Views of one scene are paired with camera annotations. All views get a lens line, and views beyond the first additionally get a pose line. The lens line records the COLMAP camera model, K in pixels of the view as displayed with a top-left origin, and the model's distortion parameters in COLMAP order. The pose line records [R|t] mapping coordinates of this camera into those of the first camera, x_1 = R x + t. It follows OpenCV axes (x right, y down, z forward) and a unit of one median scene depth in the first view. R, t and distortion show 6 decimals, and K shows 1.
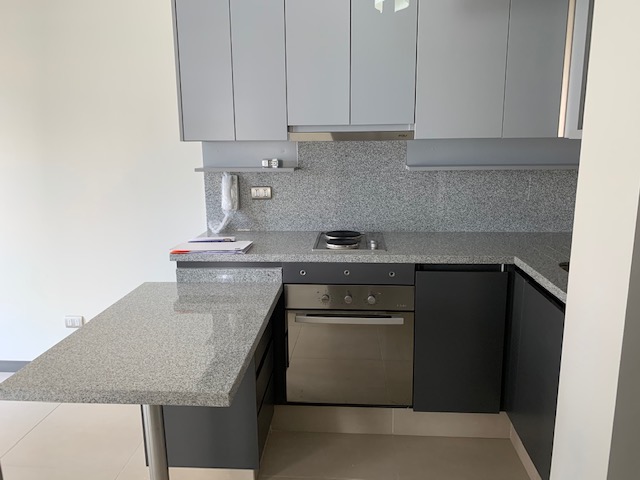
lens RADIAL K [[490.6, 0, 315.0], [0, 490.6, 237.2], [0, 0, 1]] dist [0.073204, -0.096123]
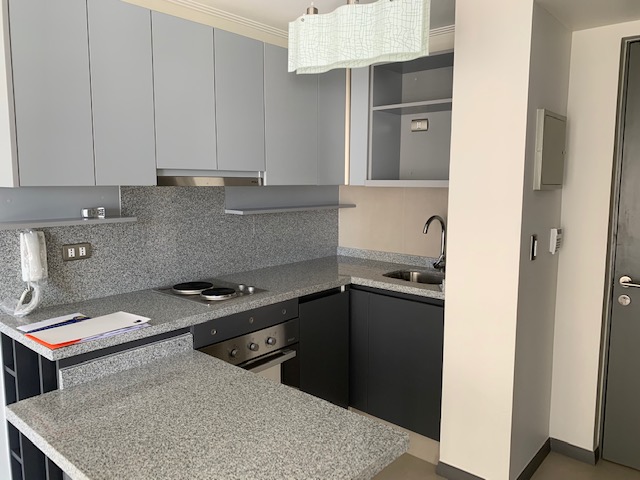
lens RADIAL K [[490.1, 0, 325.8], [0, 490.1, 232.7], [0, 0, 1]] dist [0.061995, -0.119233]
pose [[0.586944, -0.074088, 0.806231, -0.516098], [0.148950, 0.988688, -0.017582, -0.049474], [-0.795808, 0.130408, 0.591340, 0.236111]]
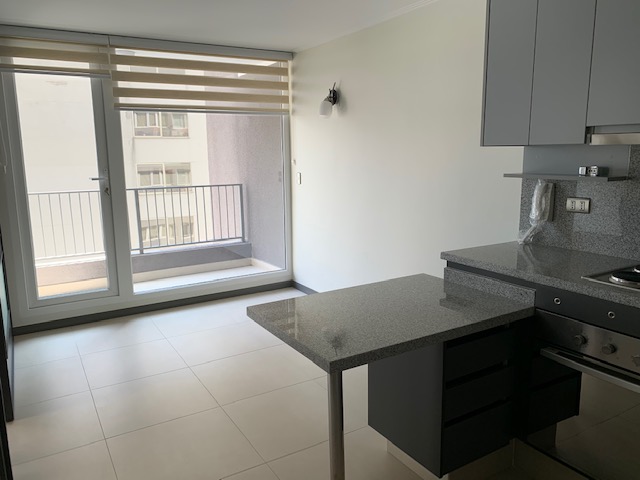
lens RADIAL K [[490.6, 0, 315.0], [0, 490.6, 237.2], [0, 0, 1]] dist [0.073204, -0.096123]
pose [[0.581476, 0.146011, -0.800354, 0.336107], [-0.154133, 0.985718, 0.067847, -0.023898], [0.798830, 0.083910, 0.595676, 0.123597]]
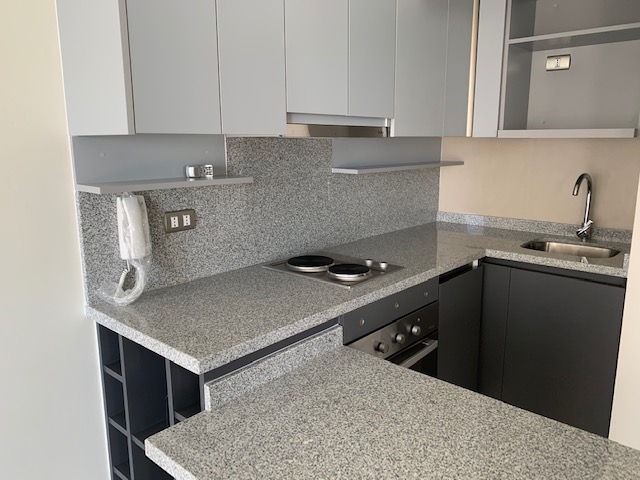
lens RADIAL K [[490.1, 0, 325.8], [0, 490.1, 232.7], [0, 0, 1]] dist [0.061995, -0.119233]
pose [[0.600834, -0.137325, 0.787490, -0.498586], [0.153598, 0.986610, 0.054858, -0.084097], [-0.784479, 0.087996, 0.613881, 0.499272]]
